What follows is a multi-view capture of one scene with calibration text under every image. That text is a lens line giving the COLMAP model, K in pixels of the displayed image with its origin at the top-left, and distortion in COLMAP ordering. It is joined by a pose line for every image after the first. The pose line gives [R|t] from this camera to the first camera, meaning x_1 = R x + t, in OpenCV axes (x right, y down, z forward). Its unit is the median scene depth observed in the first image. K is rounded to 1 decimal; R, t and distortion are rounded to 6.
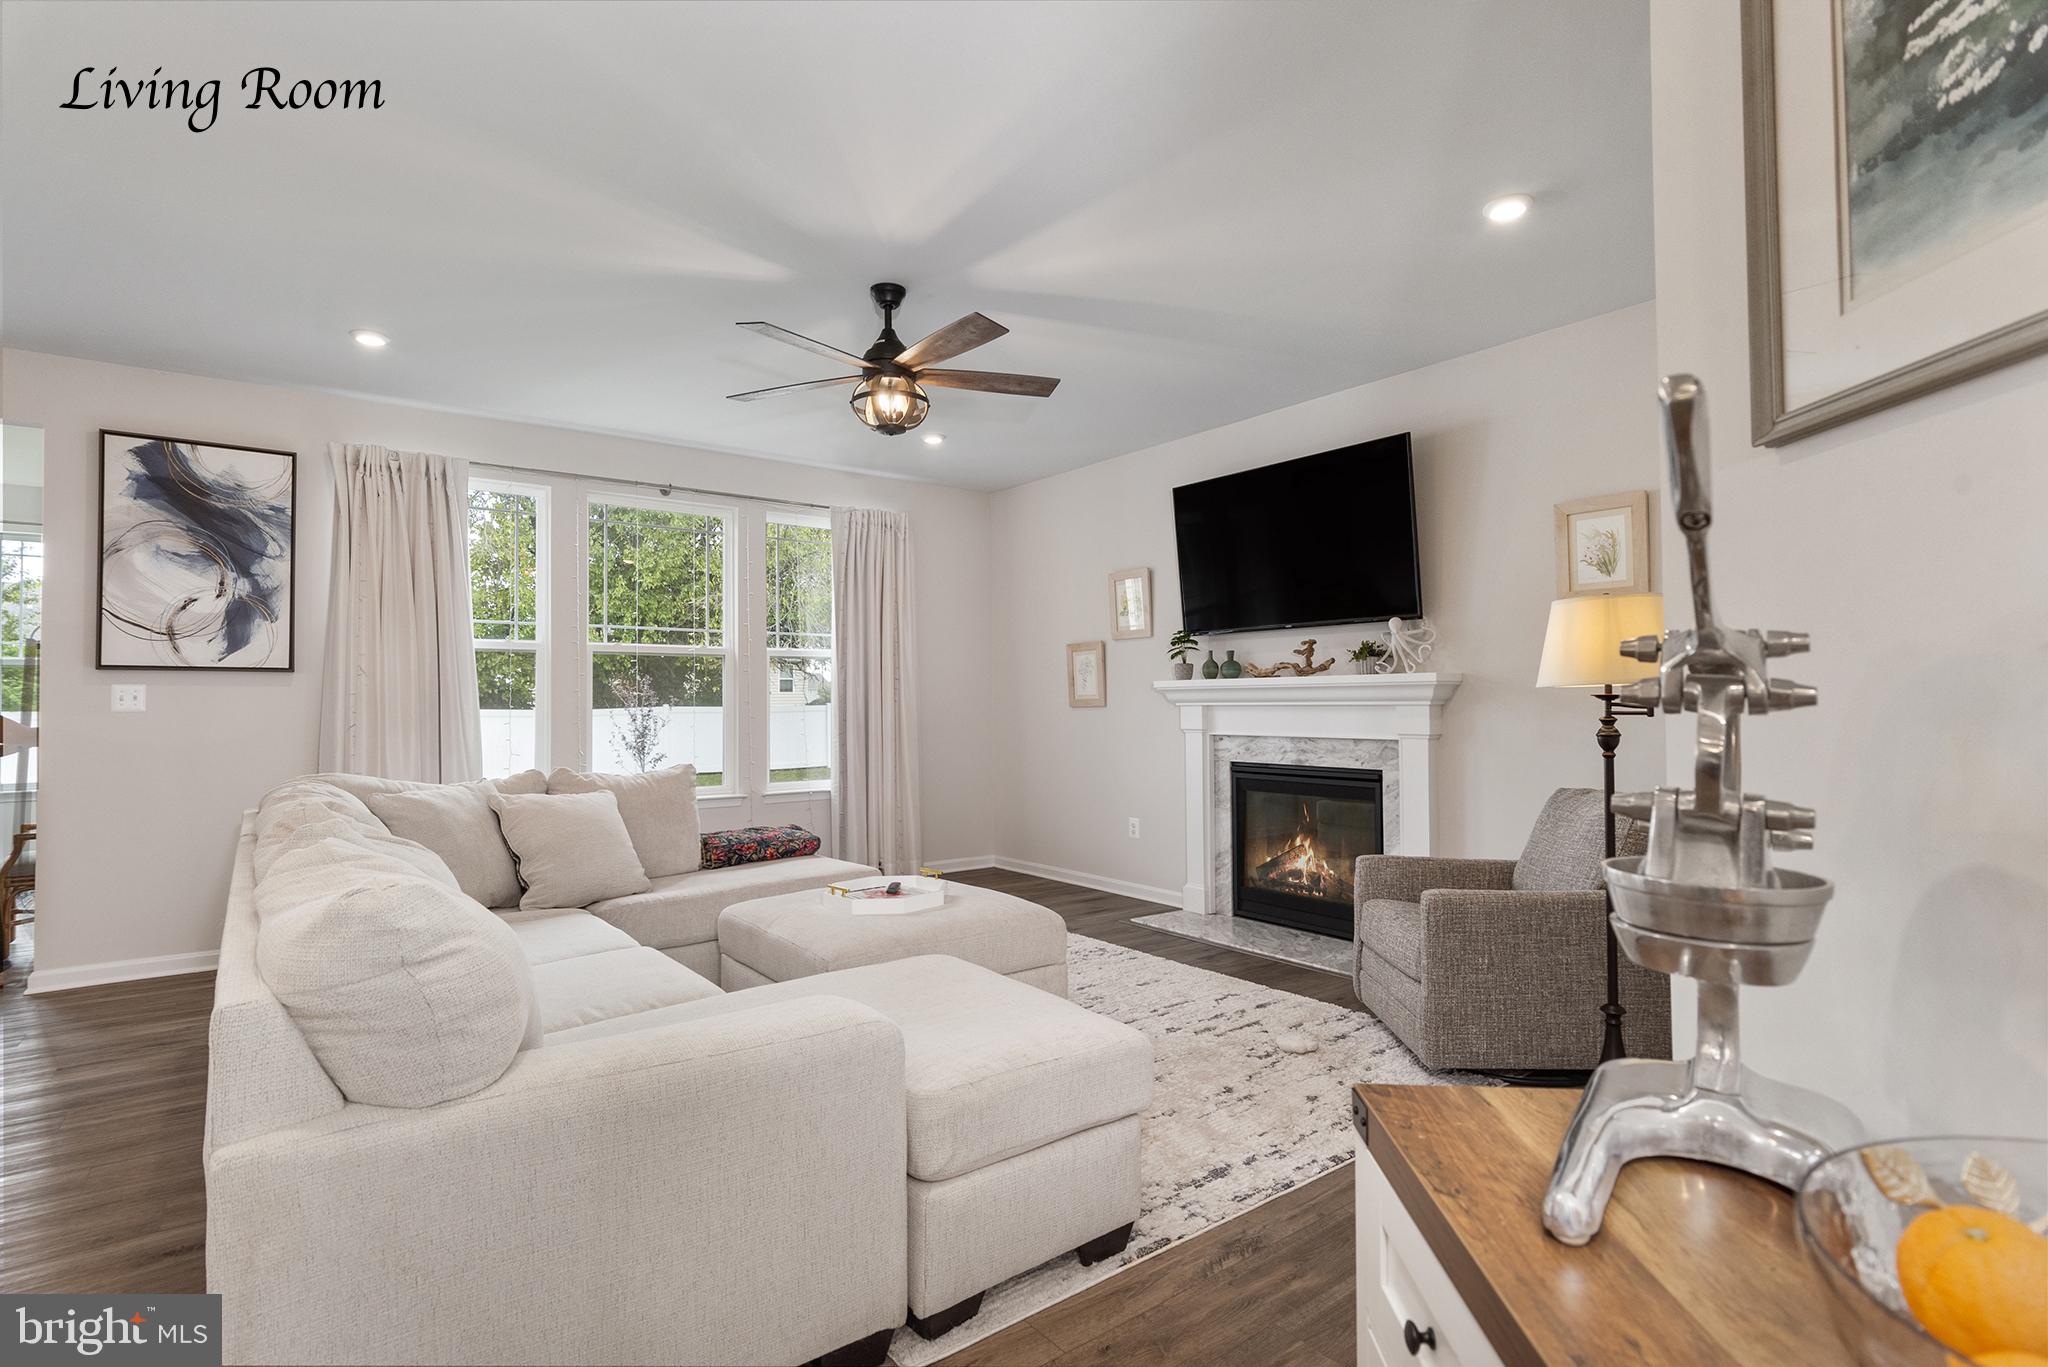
lens RADIAL K [[1025.0, 0, 1036.1], [0, 1025.0, 678.5], [0, 0, 1]] dist [0.004278, 0.000693]
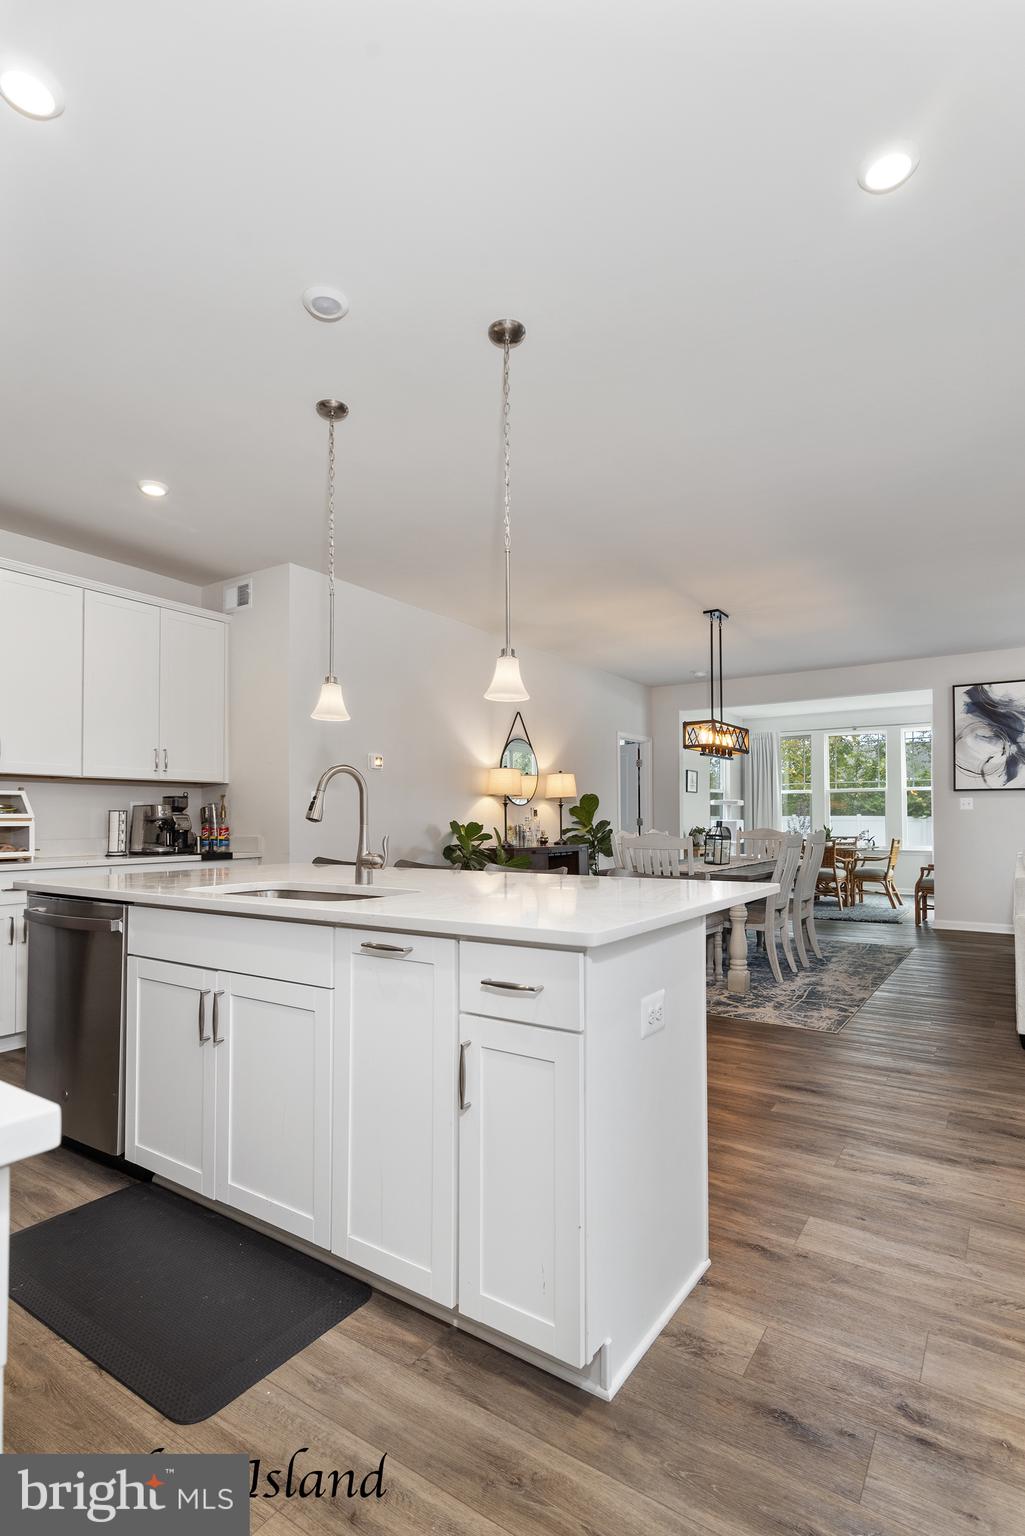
lens RADIAL K [[768.8, 0, 514.6], [0, 768.8, 810.9], [0, 0, 1]] dist [0.004278, 0.000693]
pose [[0.302645, -0.006660, -0.953080, 0.394670], [0.024915, 0.999689, 0.000926, 0.007840], [0.952778, -0.024027, 0.302716, -0.420090]]
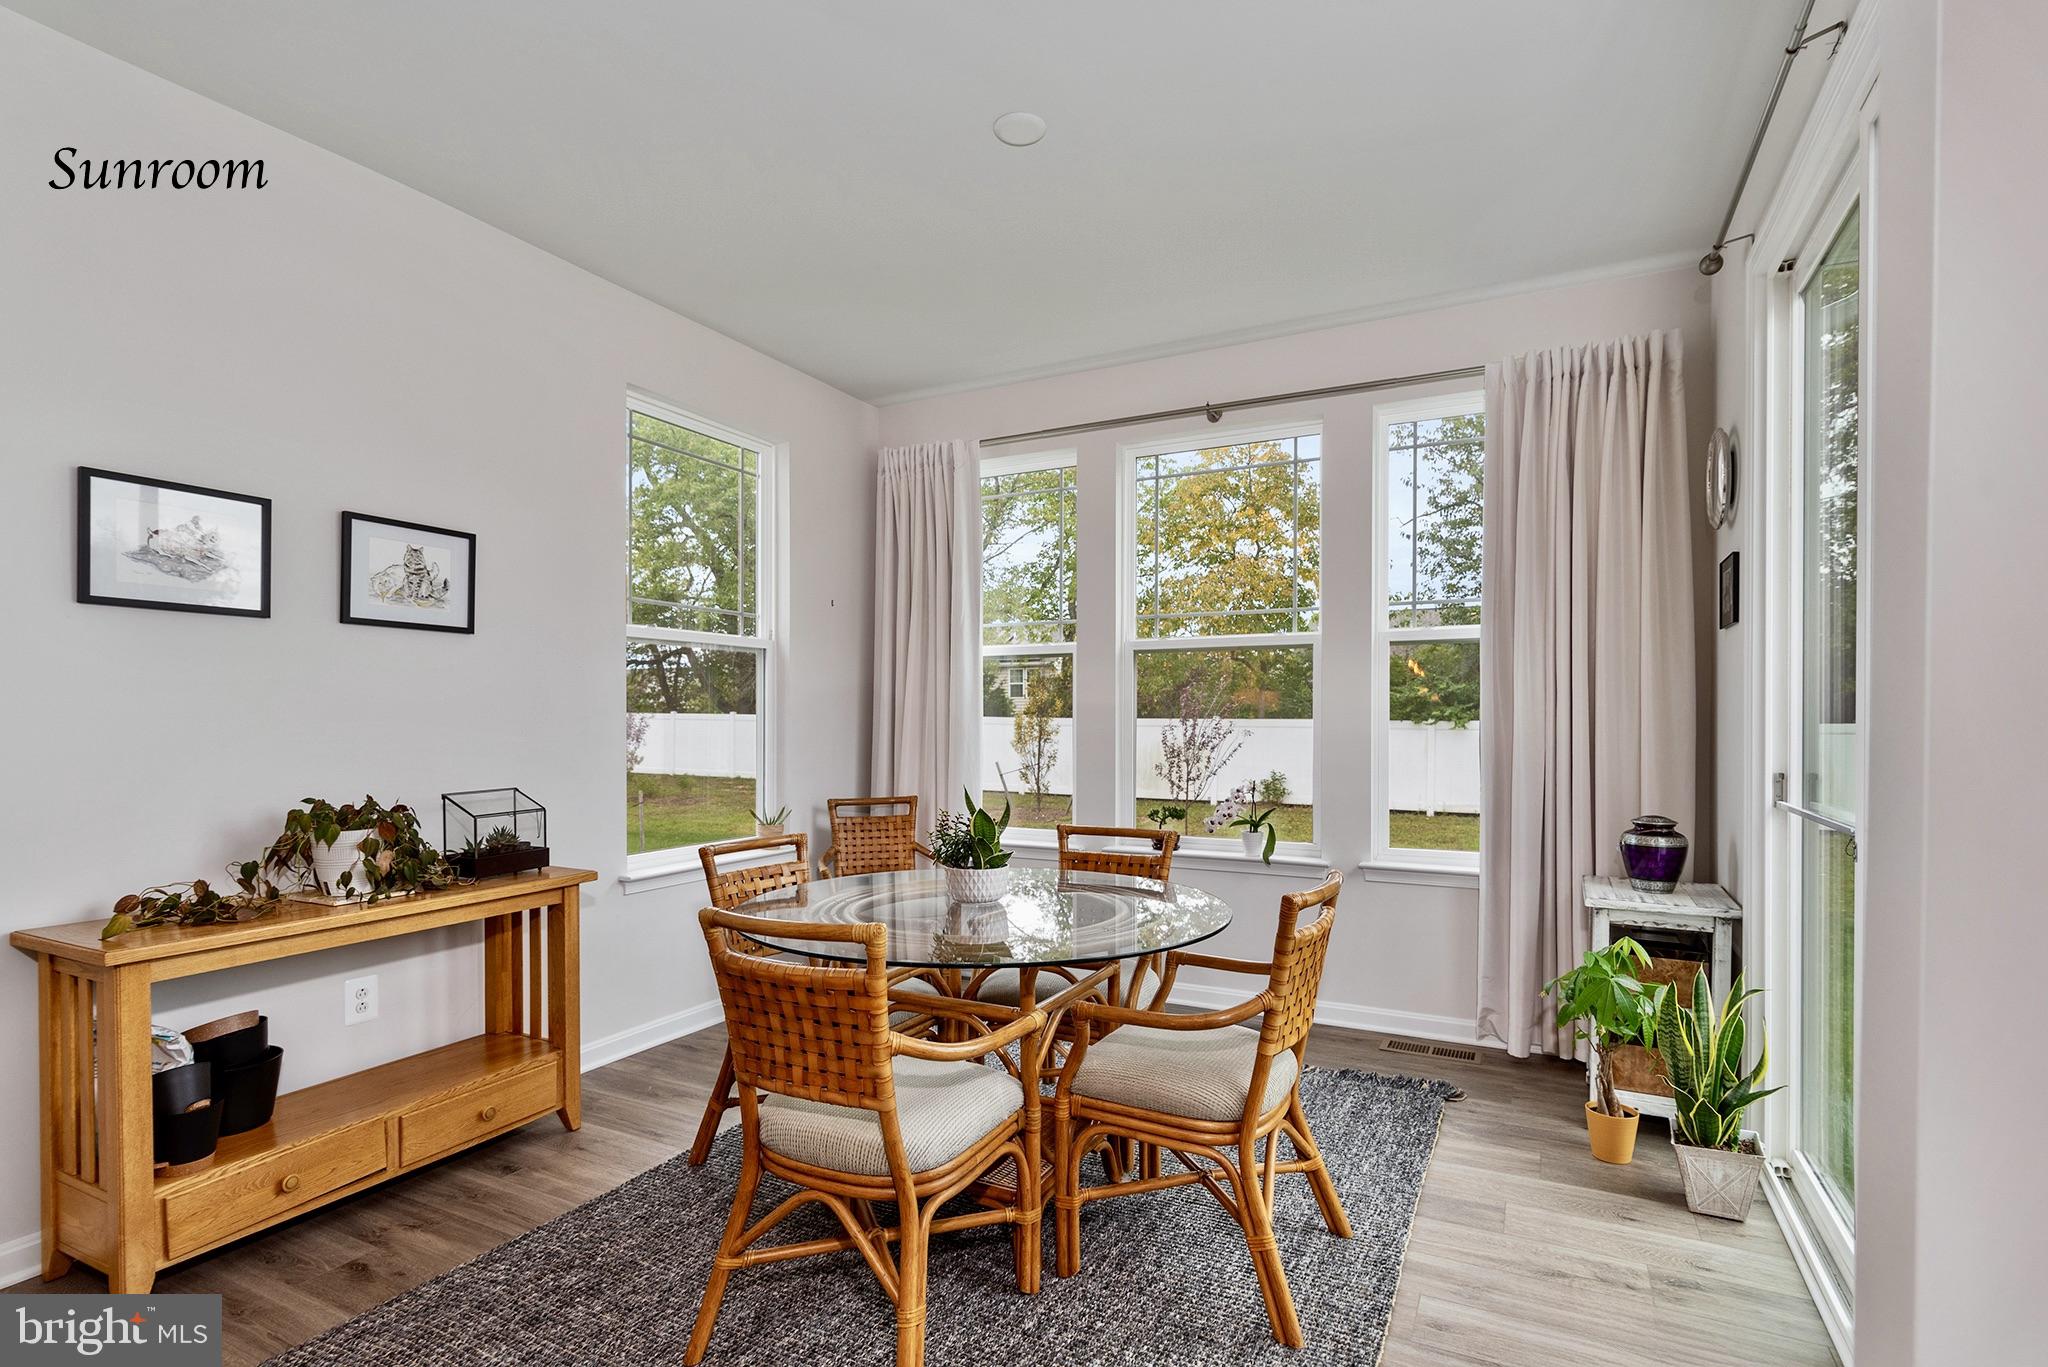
lens RADIAL K [[1025.0, 0, 1010.1], [0, 1025.0, 726.3], [0, 0, 1]] dist [0.004278, 0.000693]
pose [[0.418676, 0.011034, -0.908069, -0.854088], [0.020053, 0.999570, 0.021392, 0.024461], [0.907914, -0.027166, 0.418274, 0.801549]]
